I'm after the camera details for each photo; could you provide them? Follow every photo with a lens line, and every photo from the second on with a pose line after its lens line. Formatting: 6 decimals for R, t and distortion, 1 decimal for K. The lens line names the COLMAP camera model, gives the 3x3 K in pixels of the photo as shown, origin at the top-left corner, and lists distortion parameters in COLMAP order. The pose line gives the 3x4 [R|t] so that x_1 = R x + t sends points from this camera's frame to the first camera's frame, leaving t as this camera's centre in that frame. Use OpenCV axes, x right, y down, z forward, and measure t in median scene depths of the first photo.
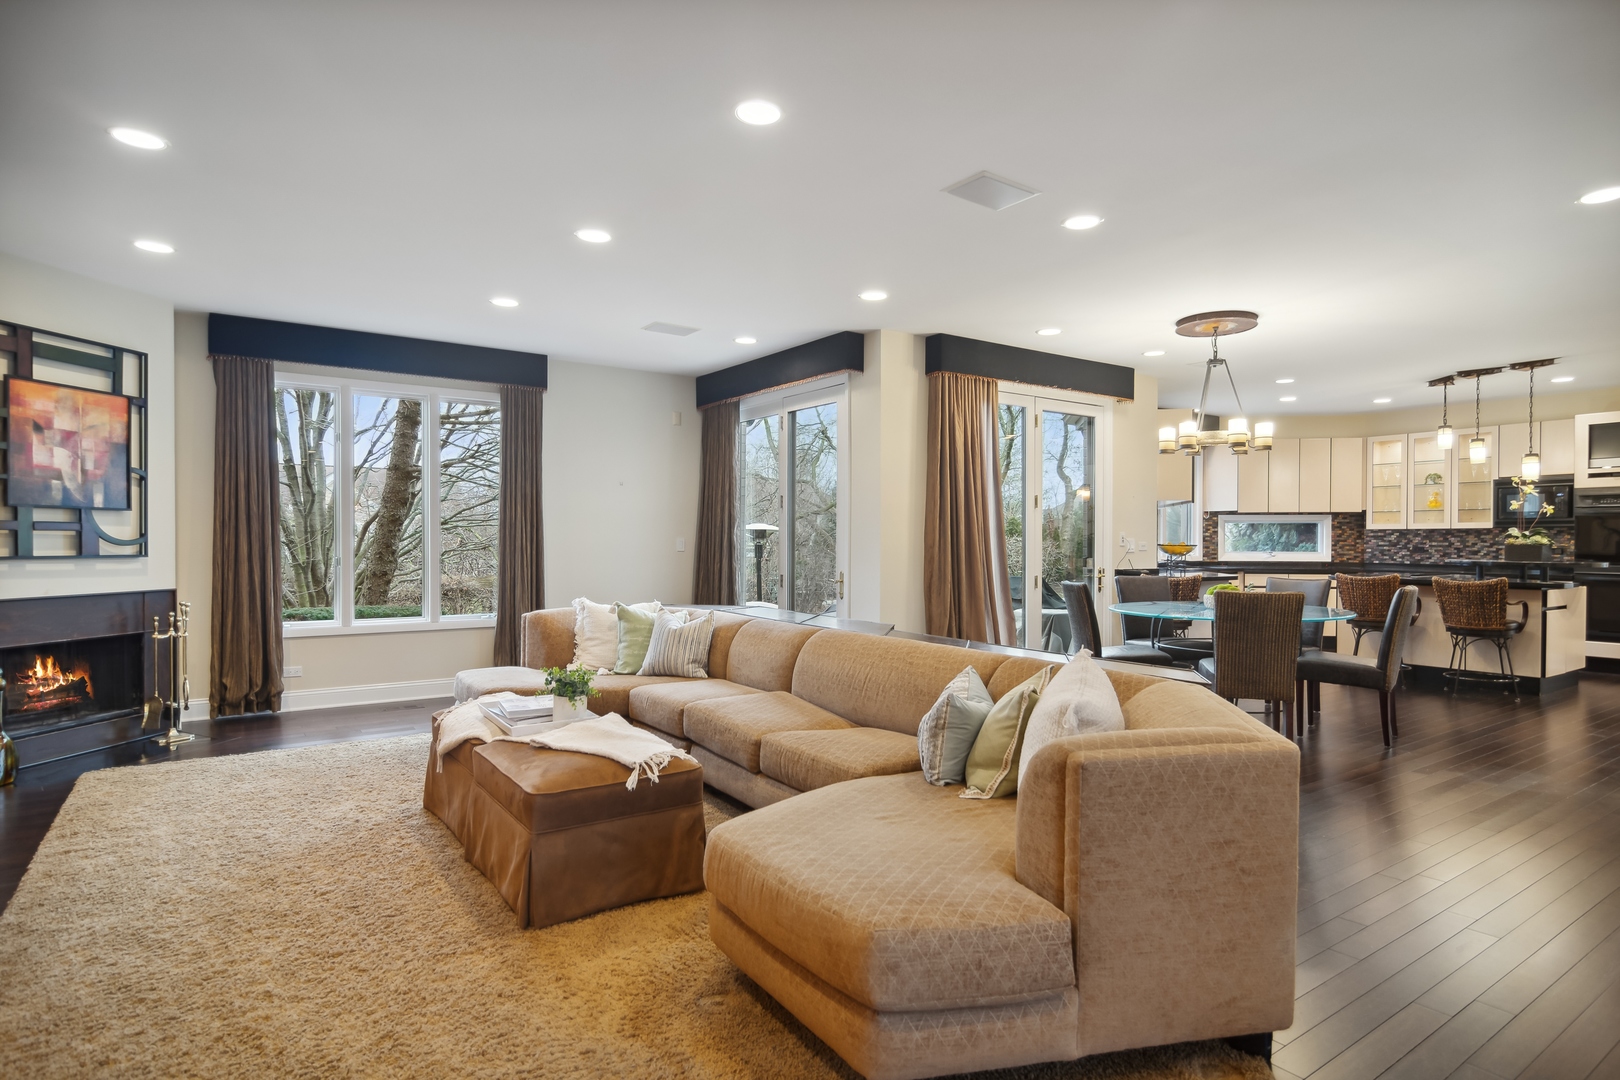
lens RADIAL K [[893.4, 0, 819.9], [0, 893.4, 545.5], [0, 0, 1]] dist [0.004508, -0.000759]
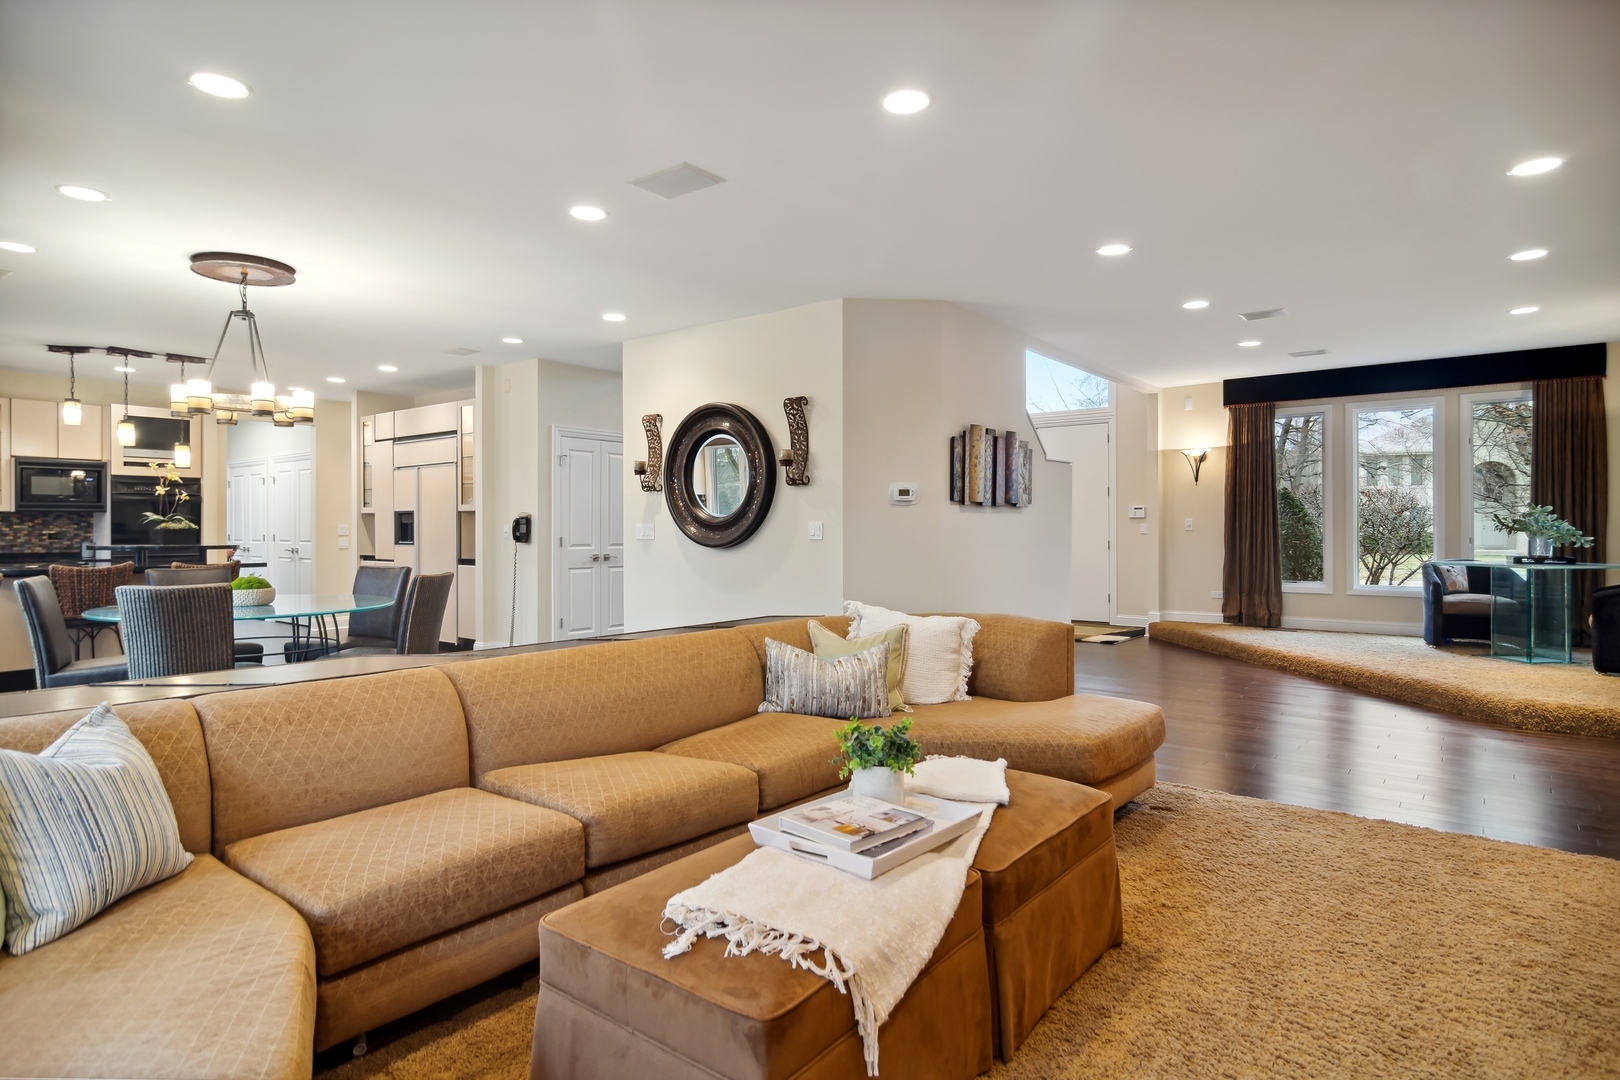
lens RADIAL K [[893.4, 0, 816.3], [0, 893.4, 533.1], [0, 0, 1]] dist [0.004508, -0.000759]
pose [[-0.271719, -0.004135, 0.962368, -0.476319], [0.005299, 0.999969, 0.005793, 0.002927], [-0.962362, 0.006674, -0.271689, 0.626150]]
